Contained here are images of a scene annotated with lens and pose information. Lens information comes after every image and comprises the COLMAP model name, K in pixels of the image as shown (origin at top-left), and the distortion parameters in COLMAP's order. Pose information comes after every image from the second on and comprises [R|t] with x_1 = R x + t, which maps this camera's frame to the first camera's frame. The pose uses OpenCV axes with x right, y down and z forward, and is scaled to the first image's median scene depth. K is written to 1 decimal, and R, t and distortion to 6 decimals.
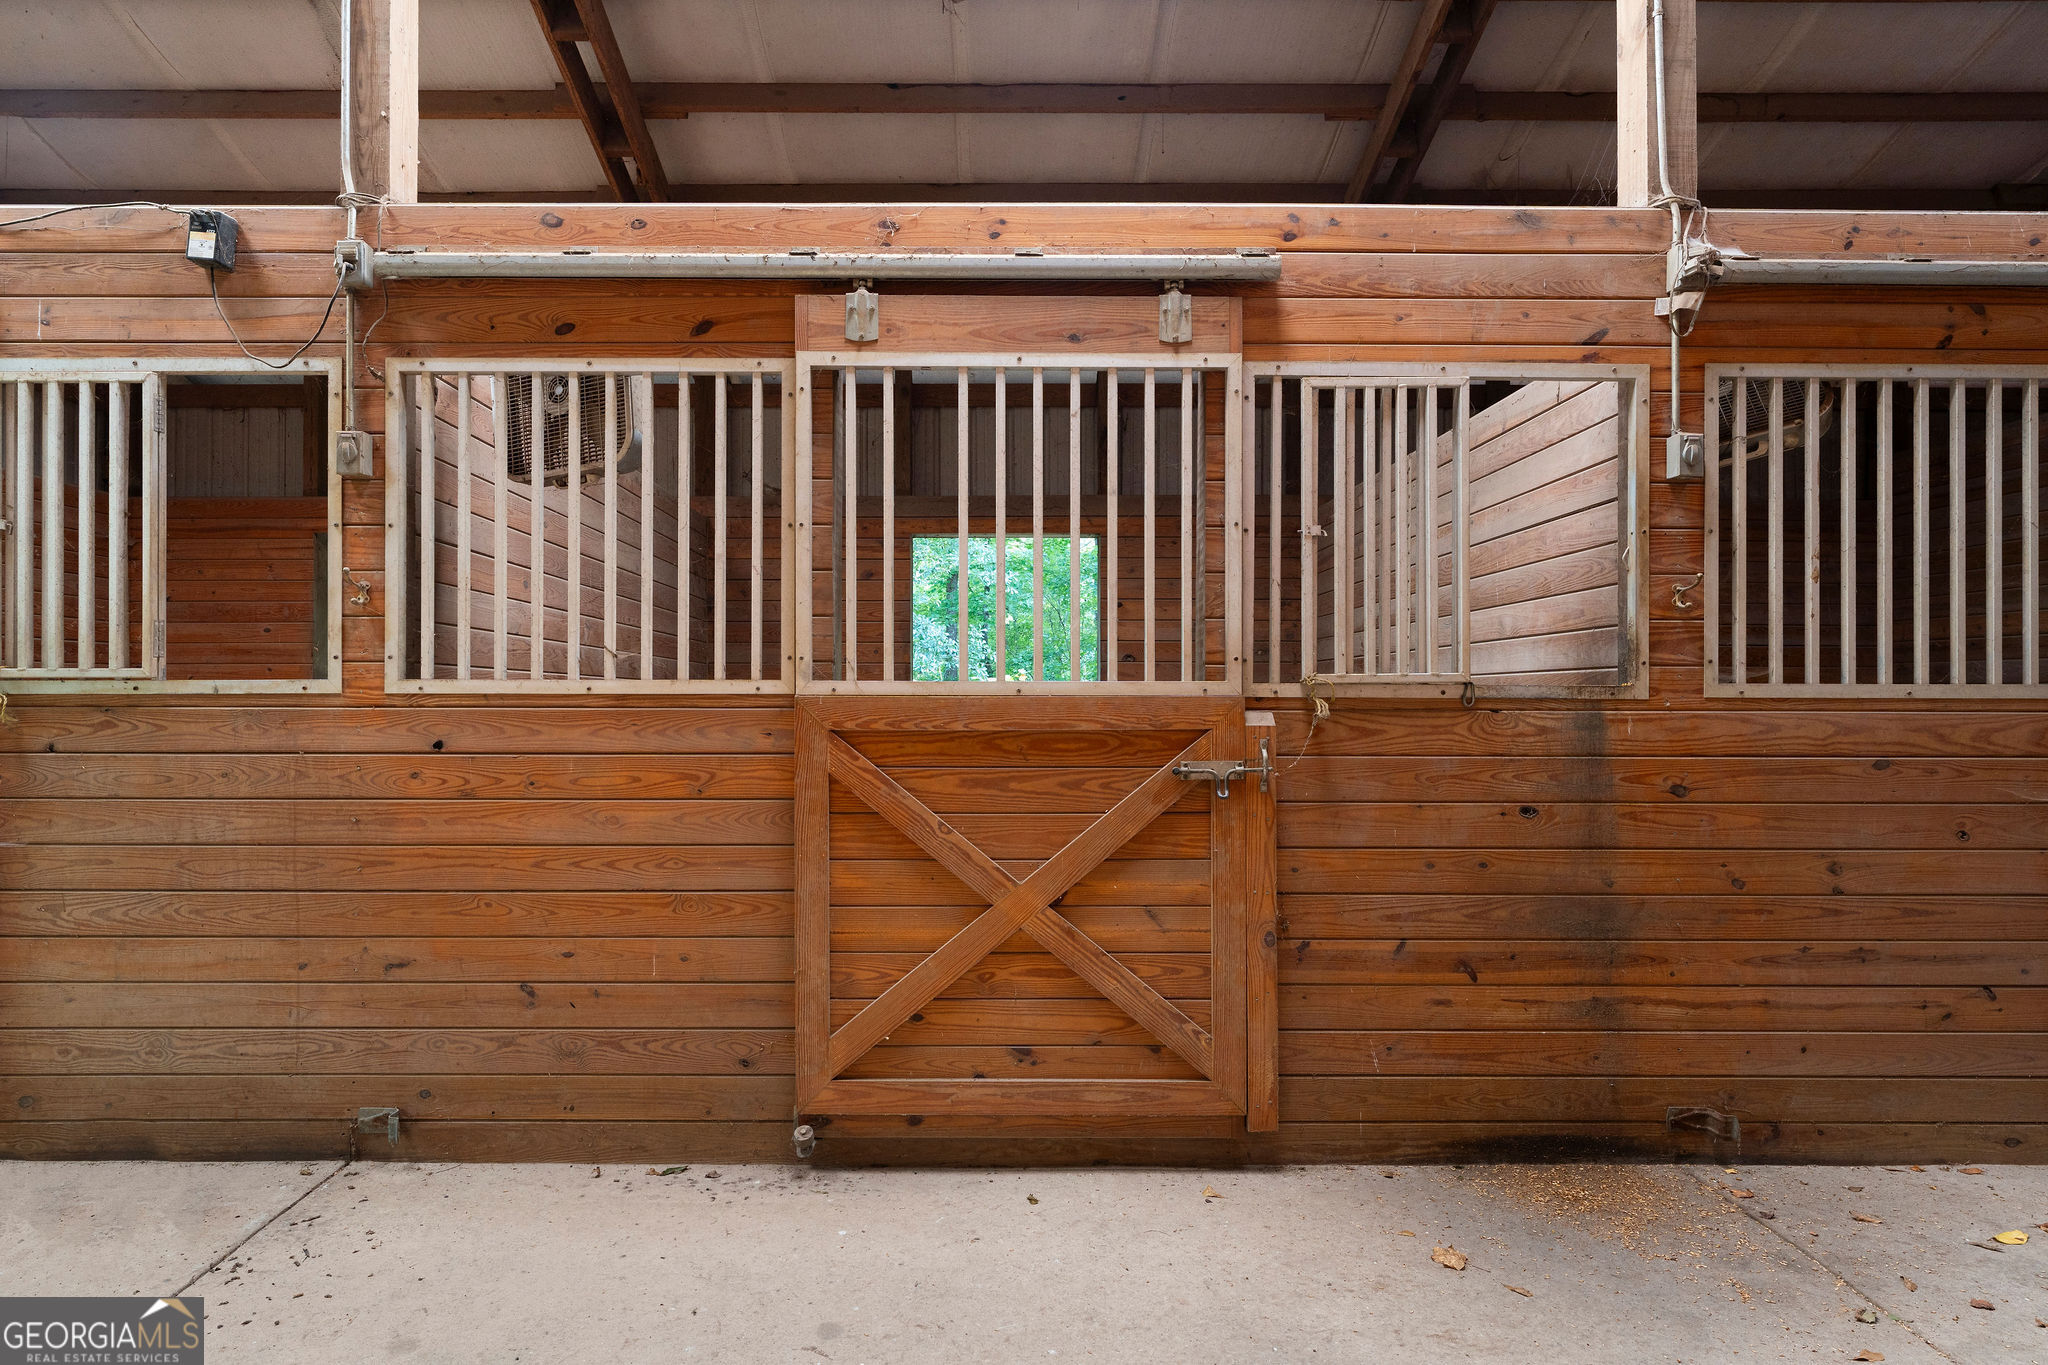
lens RADIAL K [[1099.2, 0, 1023.4], [0, 1099.2, 681.2], [0, 0, 1]] dist [-0.000568, -0.000147]
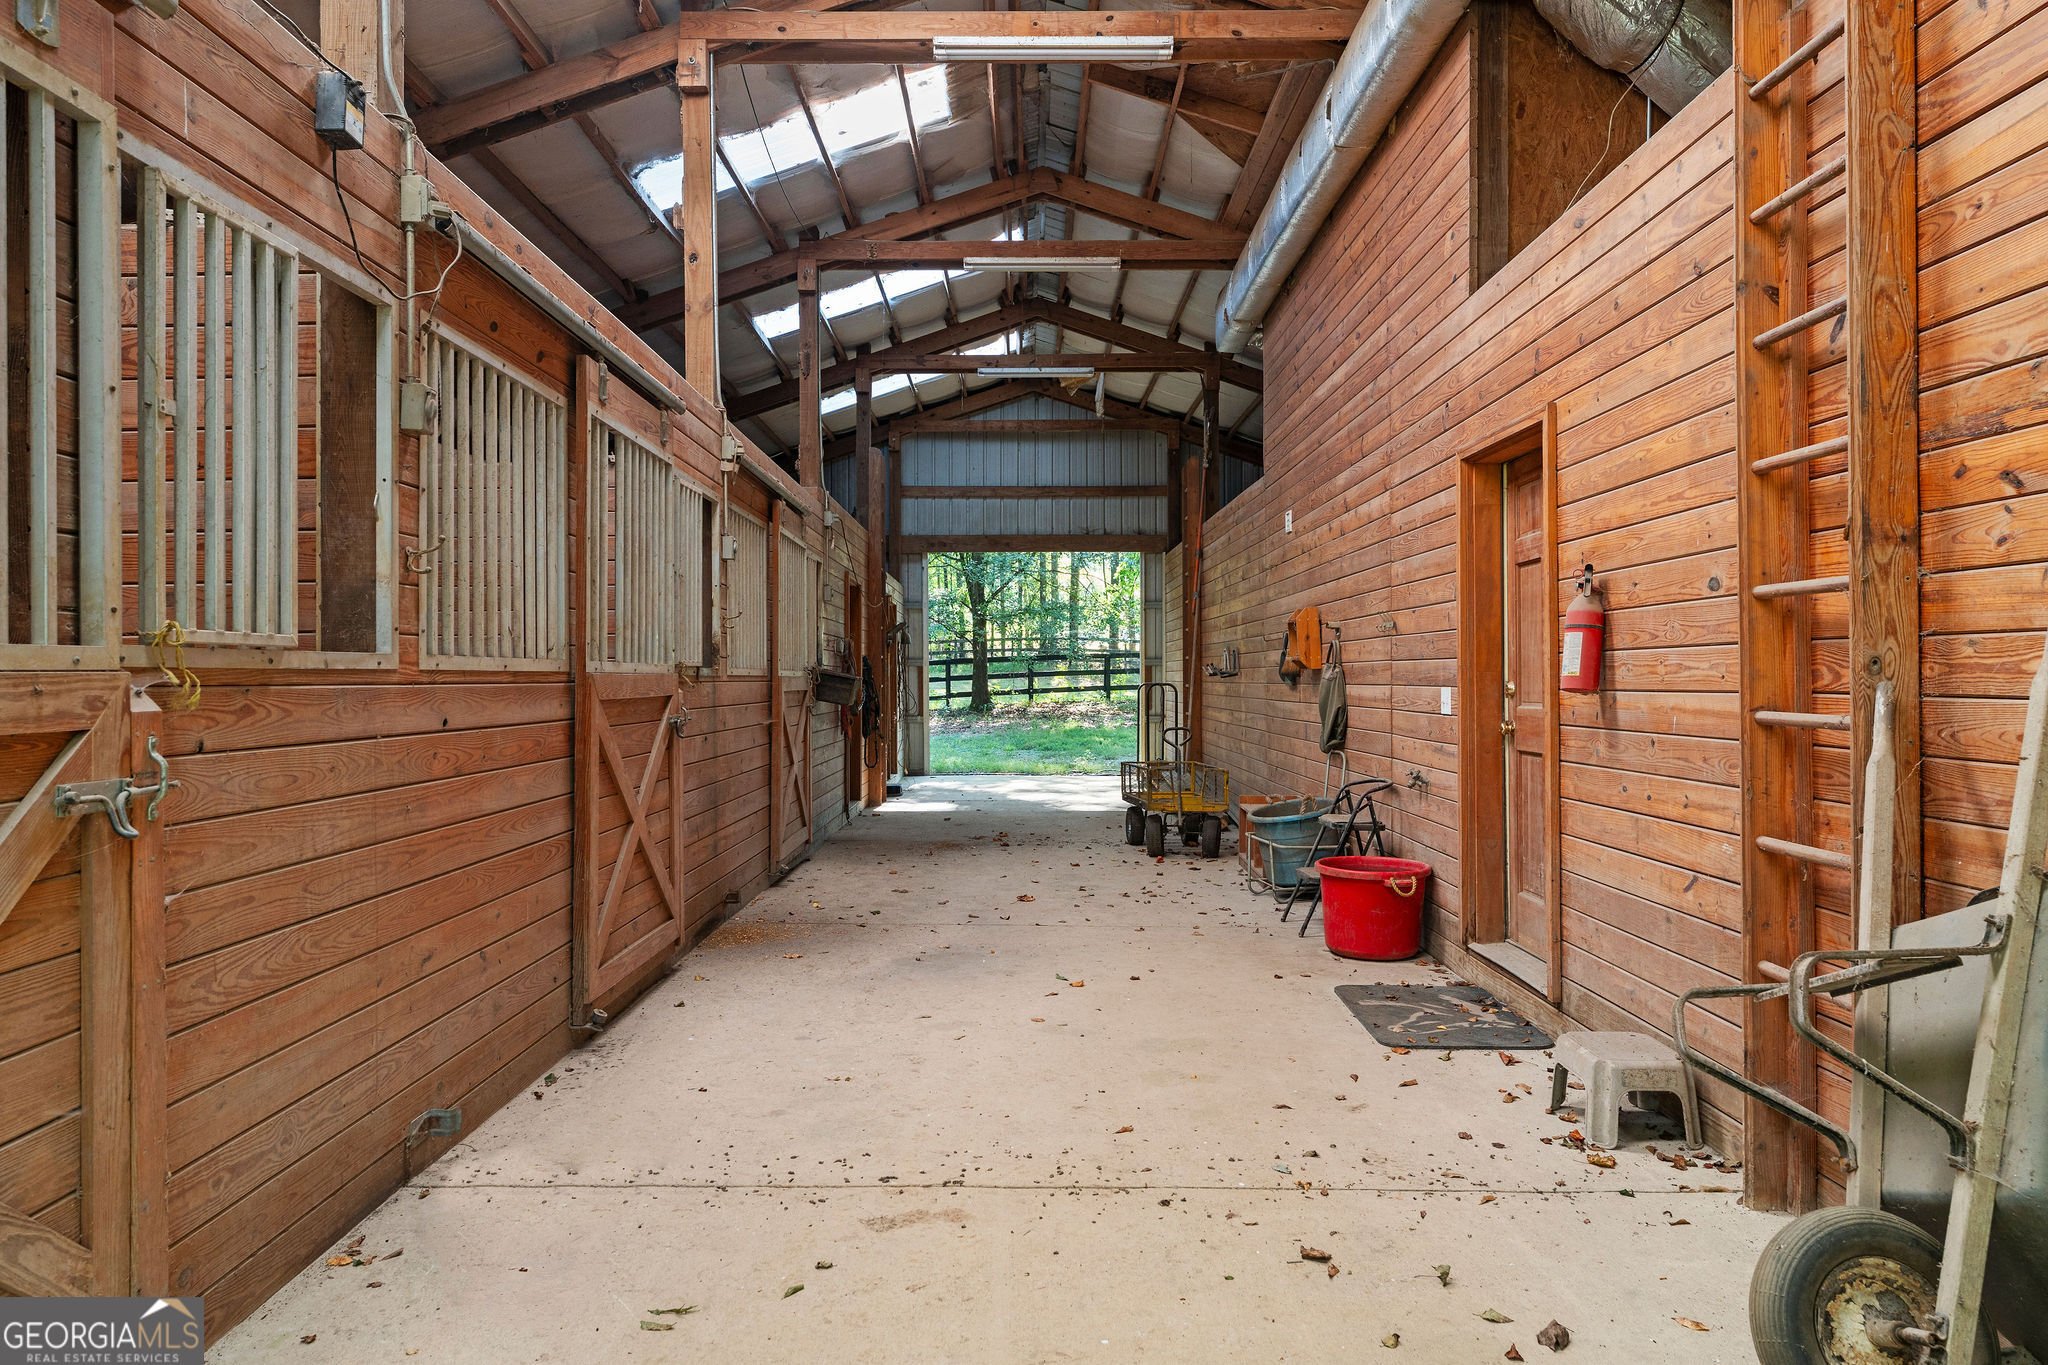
lens RADIAL K [[1385.1, 0, 1023.3], [0, 1385.1, 679.6], [0, 0, 1]] dist [-0.000802, -0.000084]
pose [[-0.005209, -0.002324, 0.999984, -1.749829], [-0.004008, 0.999989, 0.002303, 0.014879], [-0.999978, -0.003996, -0.005218, 0.494996]]
